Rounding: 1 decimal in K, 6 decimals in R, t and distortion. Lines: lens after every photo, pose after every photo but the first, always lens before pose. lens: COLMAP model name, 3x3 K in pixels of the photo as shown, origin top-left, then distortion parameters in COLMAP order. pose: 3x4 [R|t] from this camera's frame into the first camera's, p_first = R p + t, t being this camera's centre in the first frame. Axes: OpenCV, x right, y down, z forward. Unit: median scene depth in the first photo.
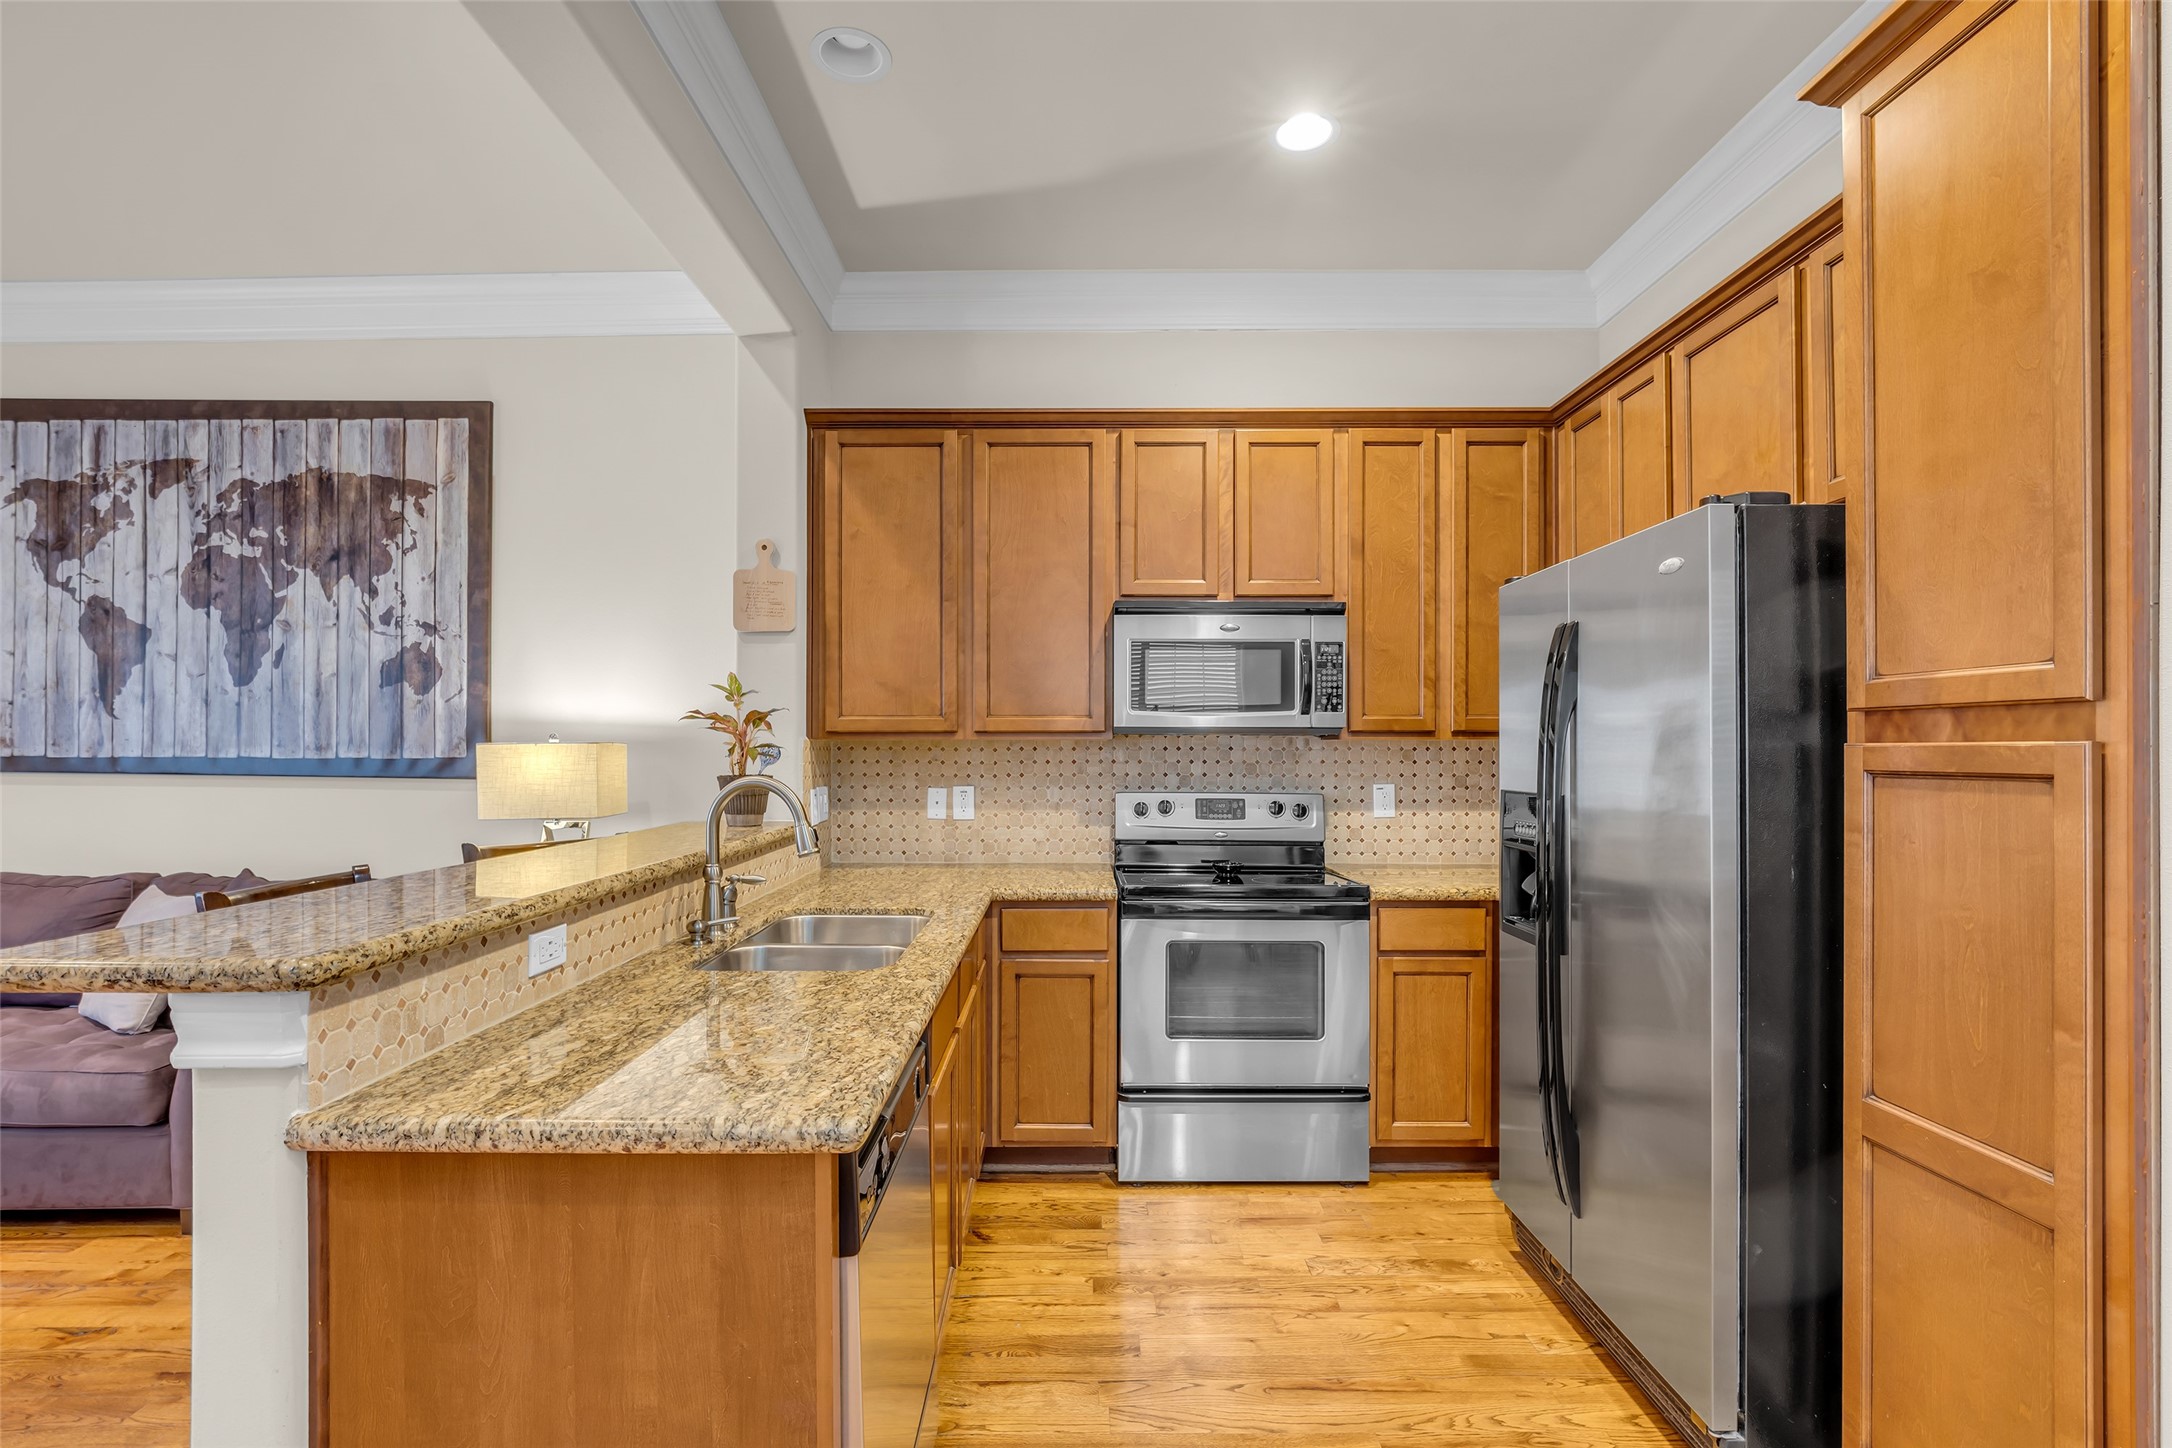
lens RADIAL K [[998.4, 0, 1076.9], [0, 998.4, 748.0], [0, 0, 1]] dist [-0.022530, 0.006027]
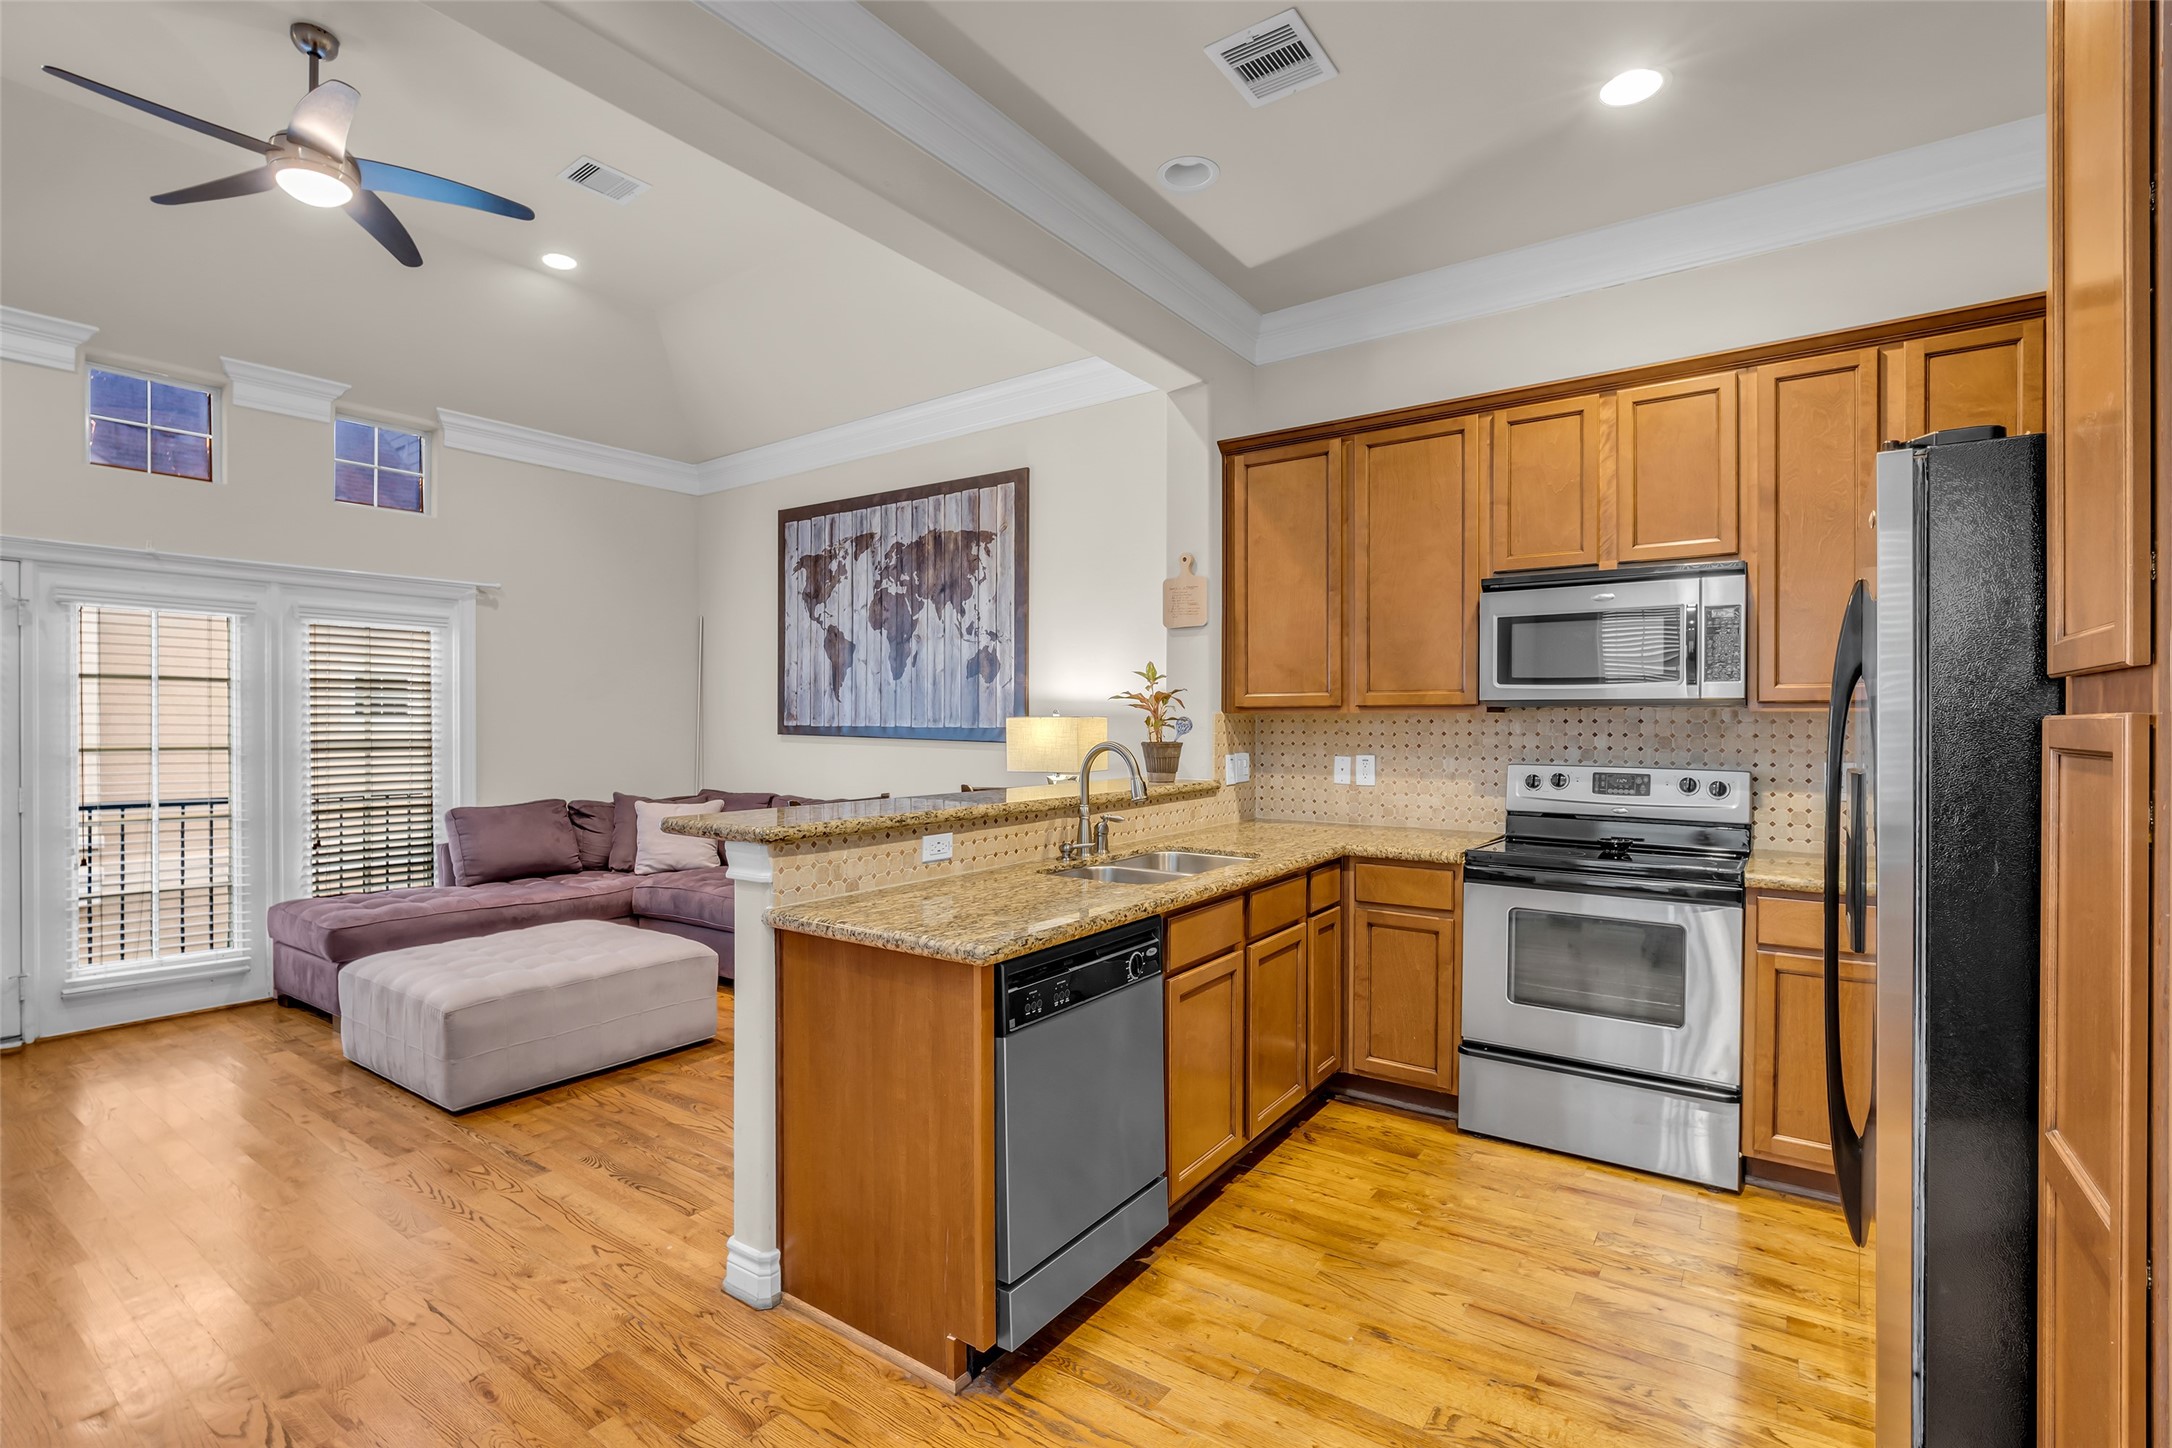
lens RADIAL K [[990.9, 0, 1081.8], [0, 990.9, 726.1], [0, 0, 1]] dist [-0.022317, 0.006107]
pose [[0.814779, 0.003300, -0.579762, 0.264853], [0.000229, 0.999982, 0.006014, -0.000561], [0.579772, -0.005033, 0.814763, -0.074131]]
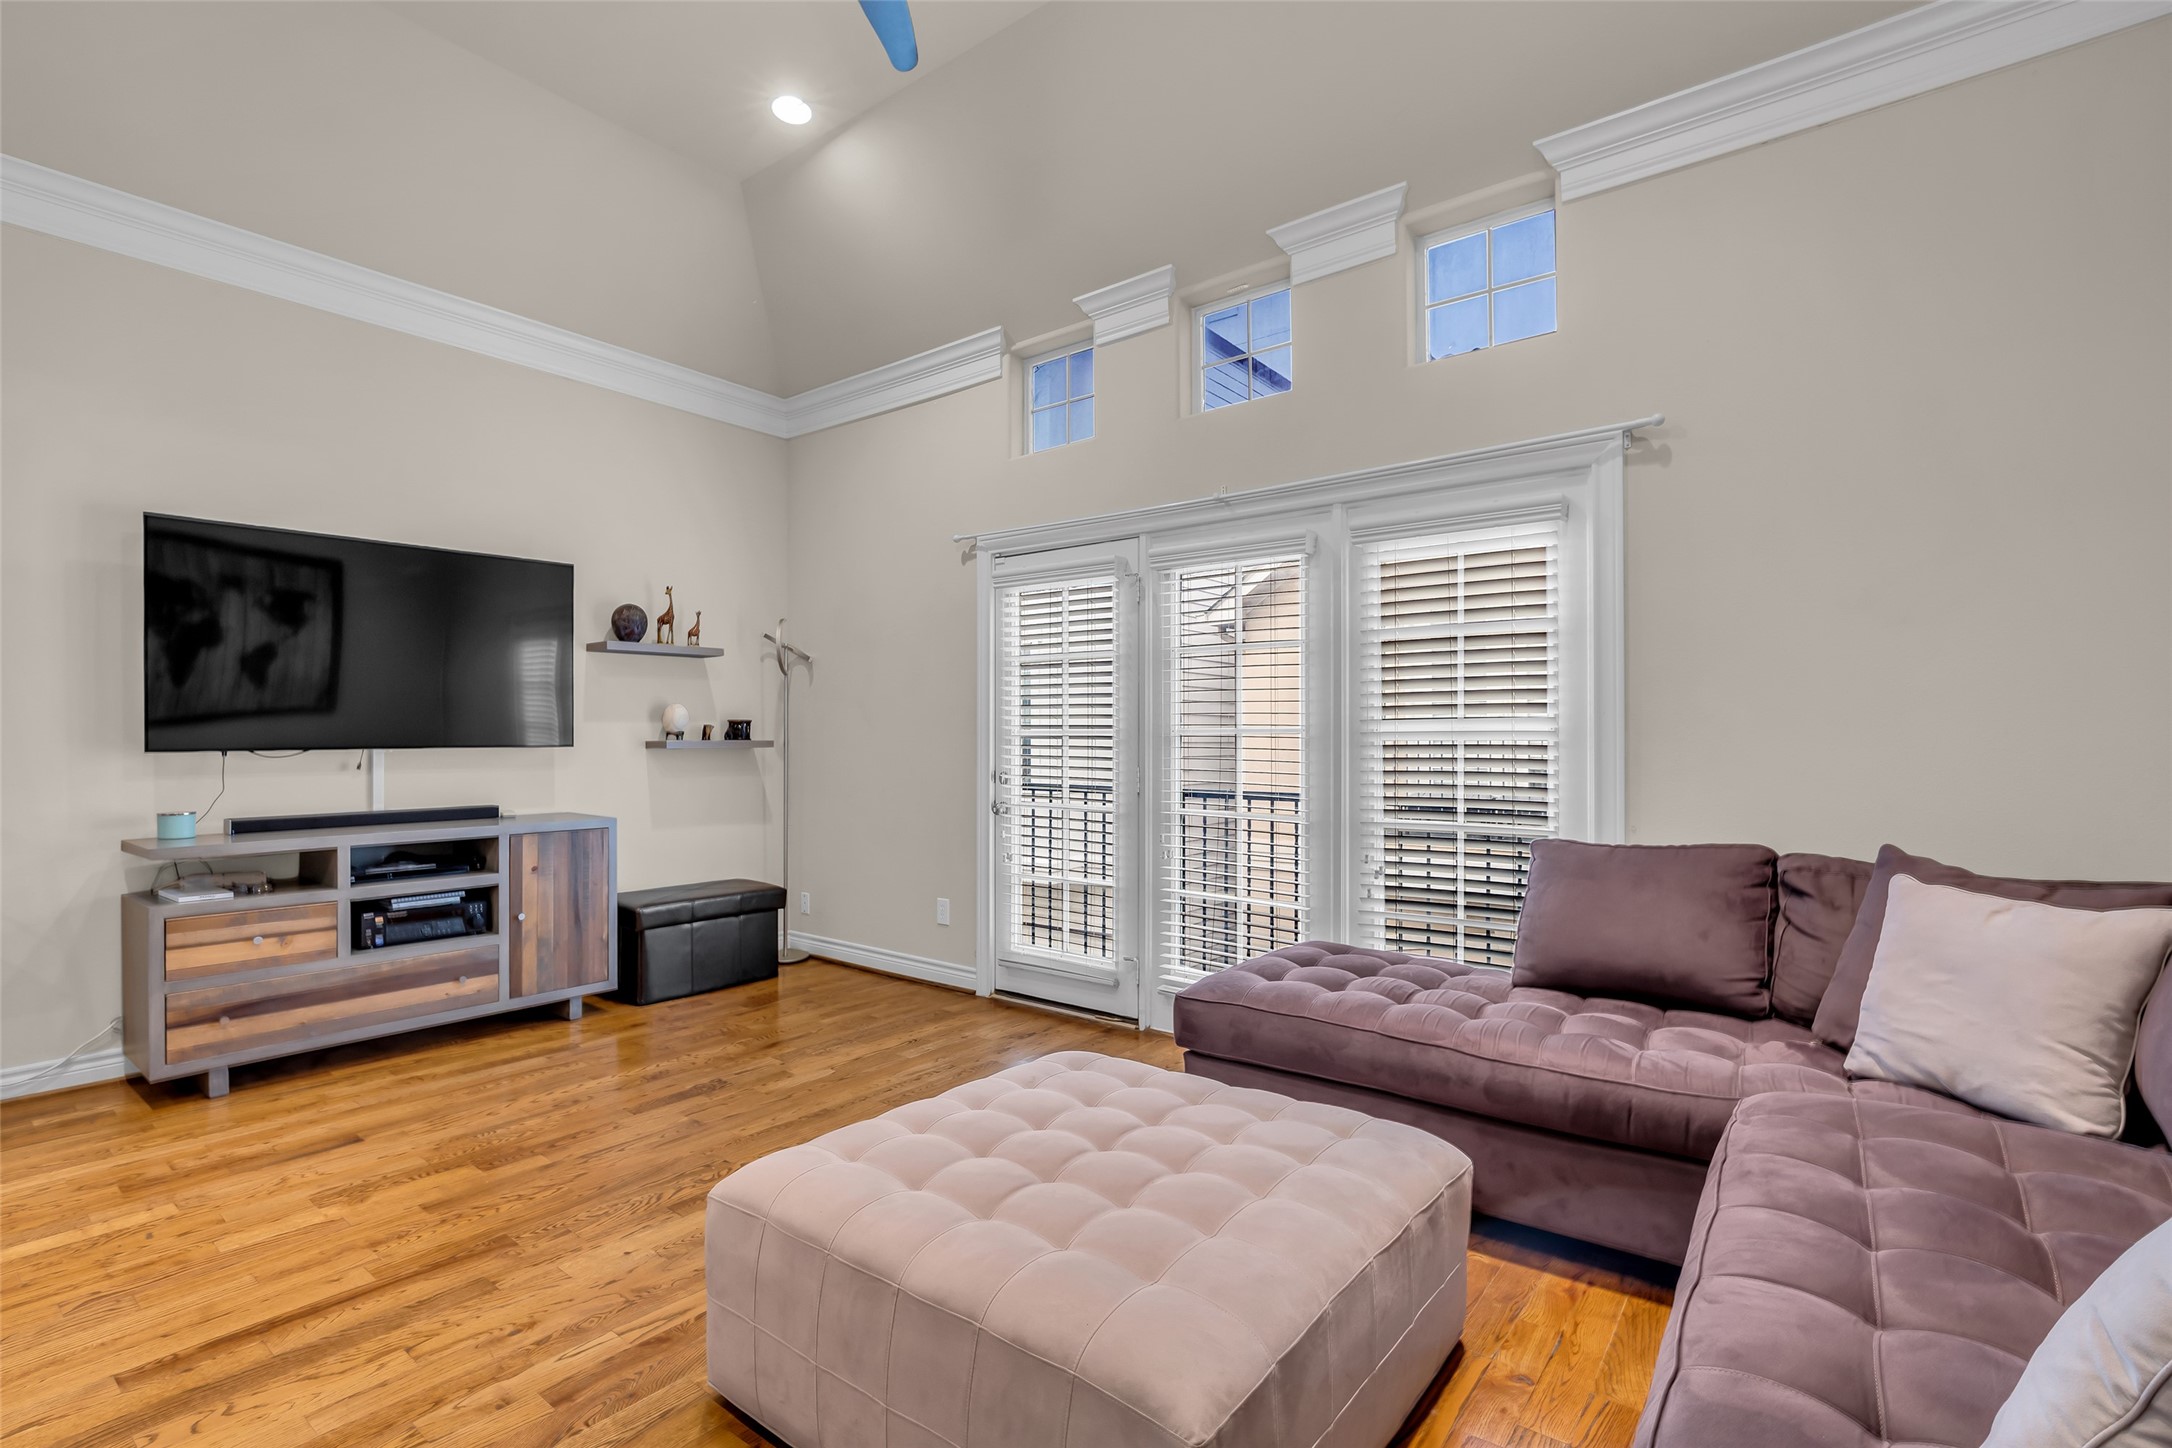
lens RADIAL K [[990.5, 0, 1078.3], [0, 990.5, 735.6], [0, 0, 1]] dist [-0.022378, 0.007429]
pose [[-0.615511, 0.002935, -0.788123, -0.455867], [0.007725, 0.999967, -0.002309, 0.042788], [0.788090, -0.007509, -0.615514, 0.761722]]
